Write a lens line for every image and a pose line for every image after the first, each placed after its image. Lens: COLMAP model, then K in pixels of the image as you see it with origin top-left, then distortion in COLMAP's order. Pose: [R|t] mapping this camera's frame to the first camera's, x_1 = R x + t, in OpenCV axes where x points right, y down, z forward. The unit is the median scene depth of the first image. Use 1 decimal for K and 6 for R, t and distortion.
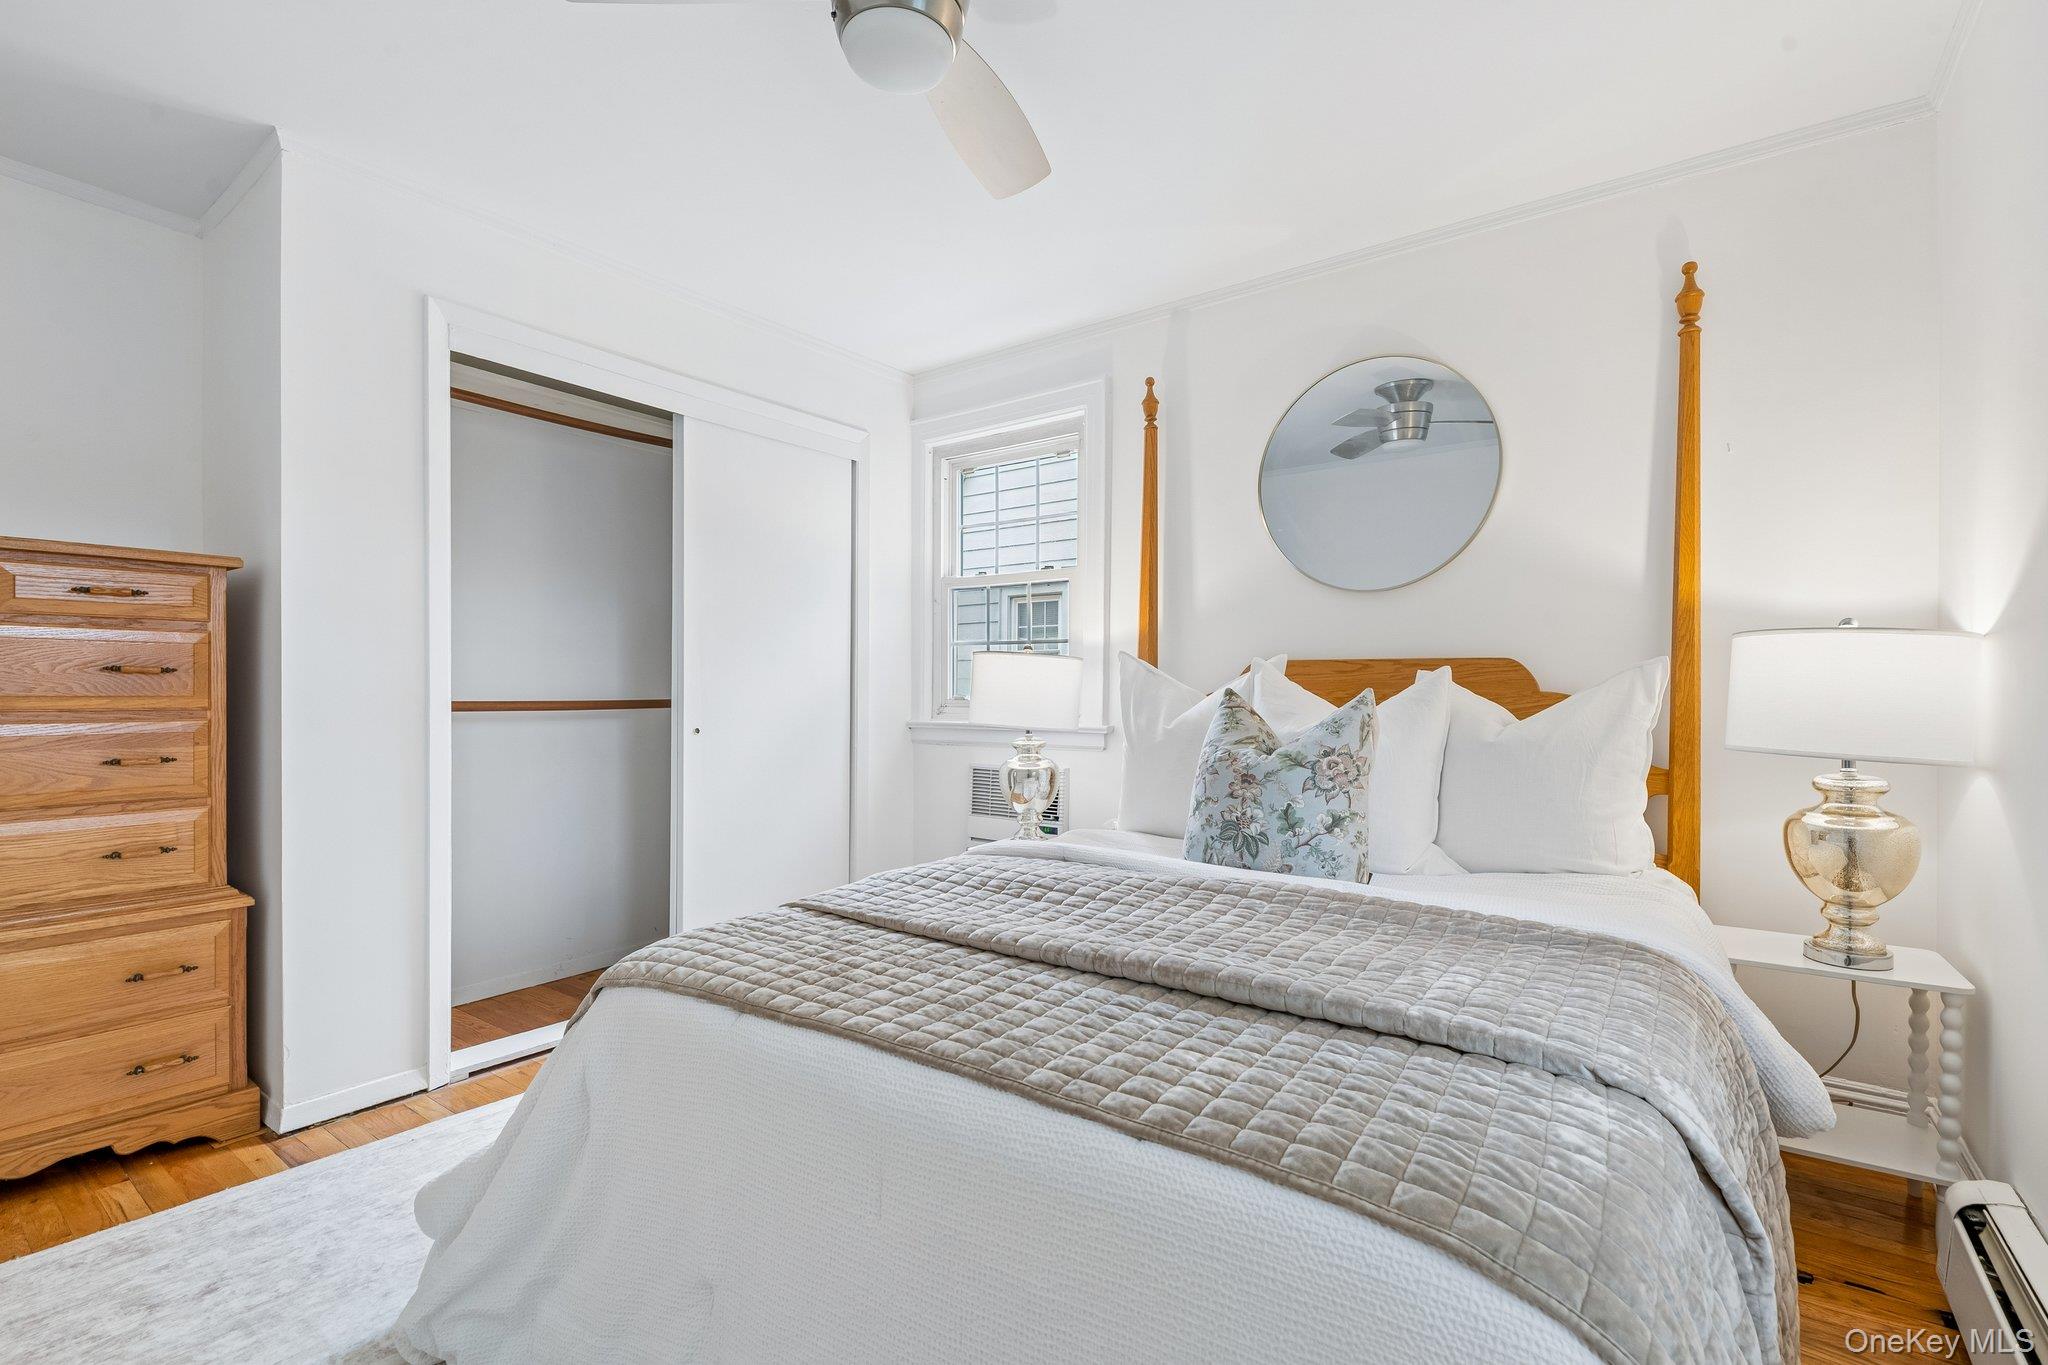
lens RADIAL K [[928.1, 0, 1024.0], [0, 928.1, 682.5], [0, 0, 1]] dist [0.001535, -0.000002]
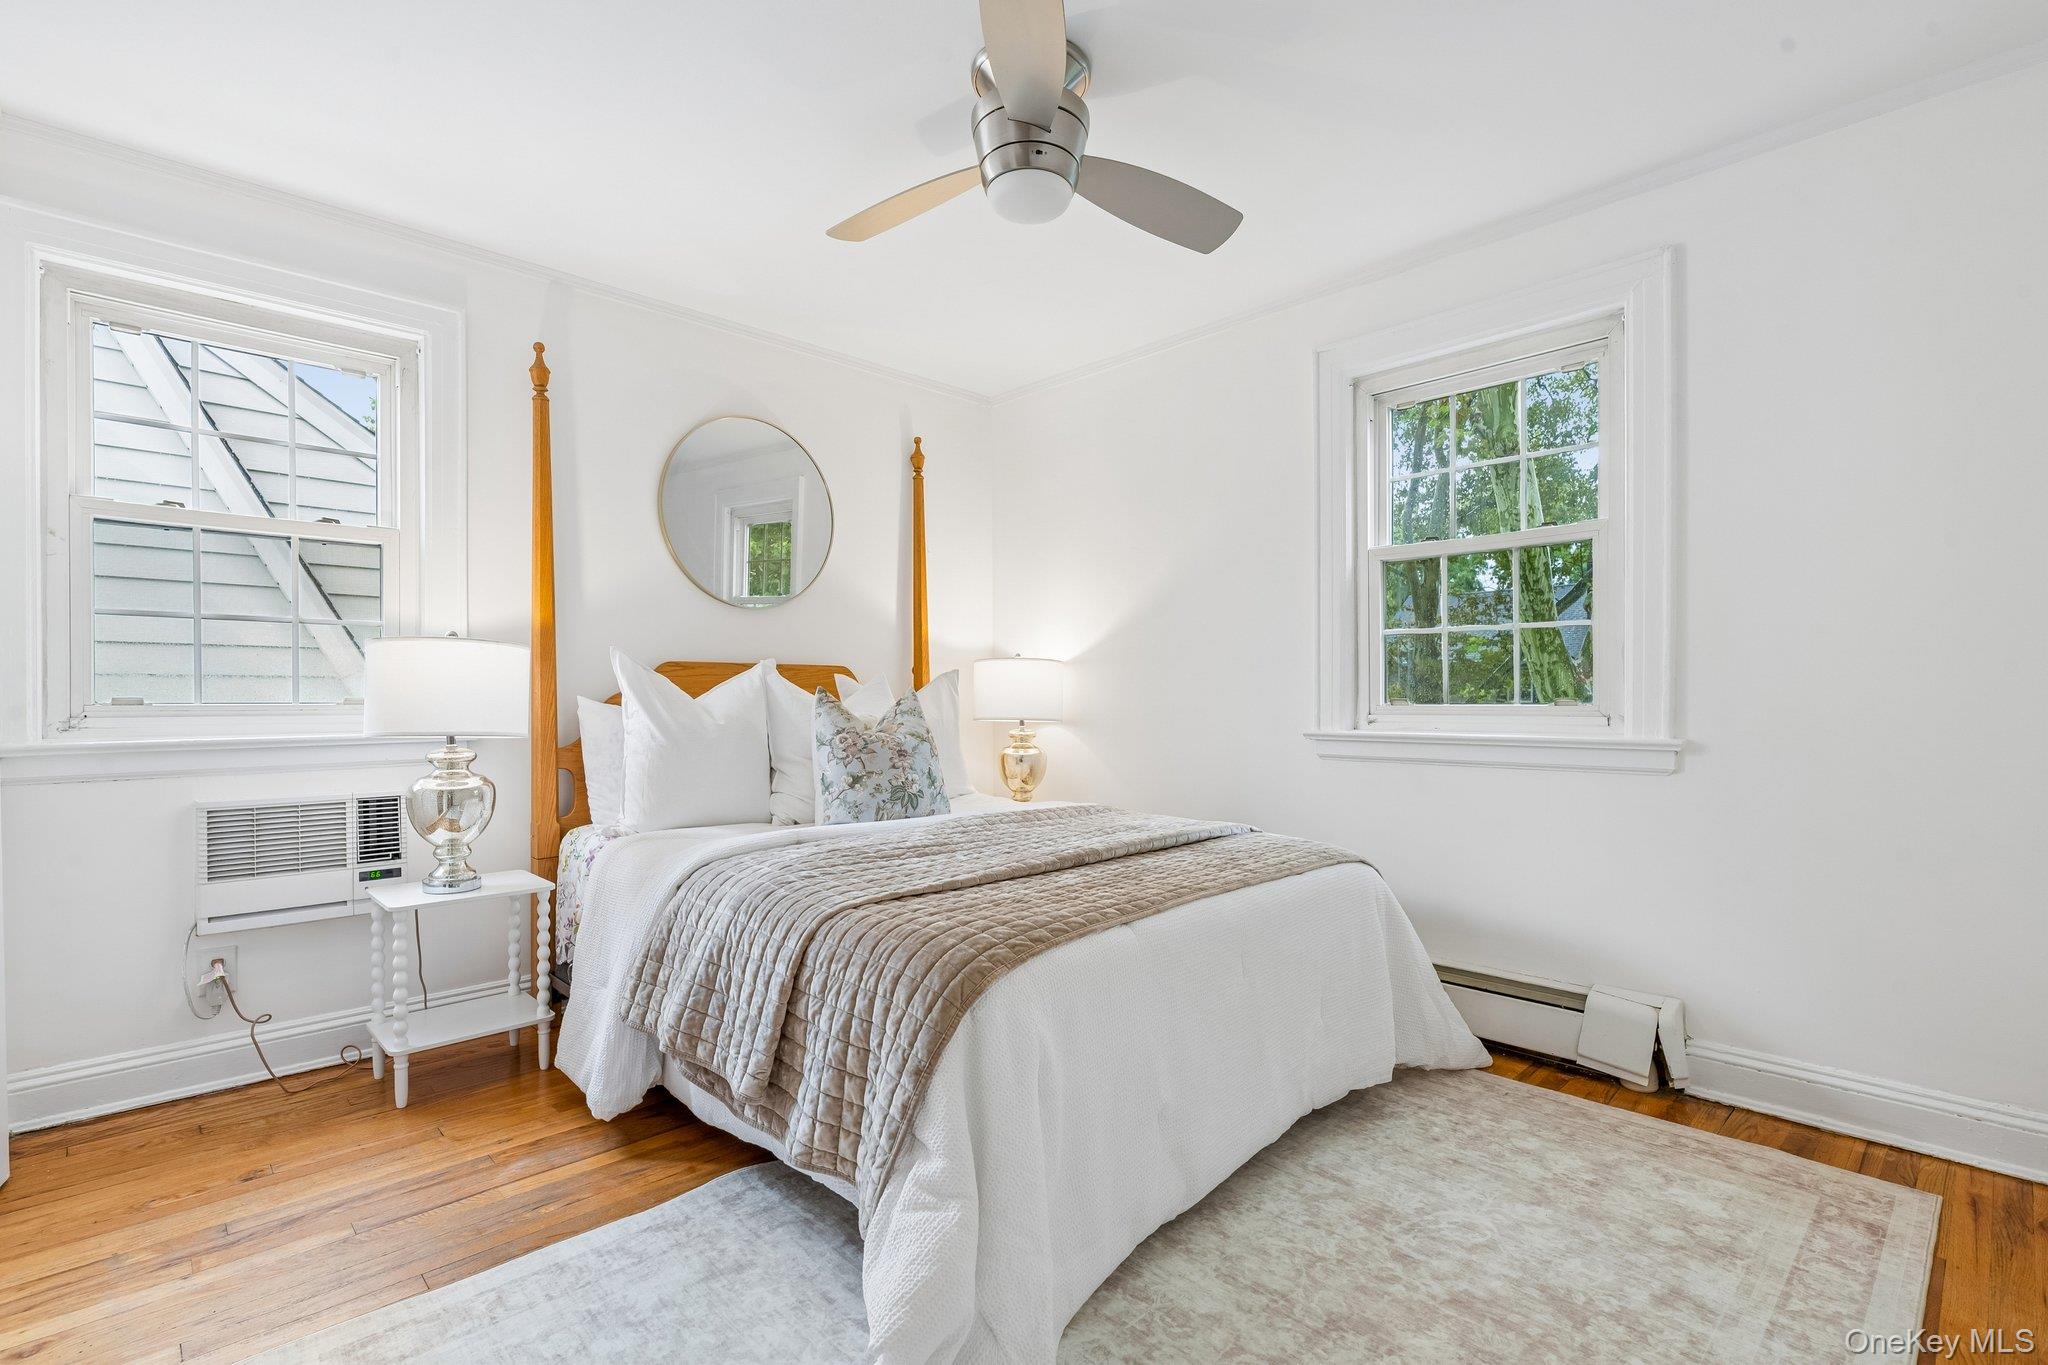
lens RADIAL K [[951.9, 0, 1024.0], [0, 951.9, 682.5], [0, 0, 1]] dist [-0.003737, -0.001617]
pose [[0.154224, 0.005856, 0.988018, -0.988504], [-0.006351, 0.999968, -0.004935, 0.005602], [-0.988015, -0.005514, 0.154257, 0.546034]]
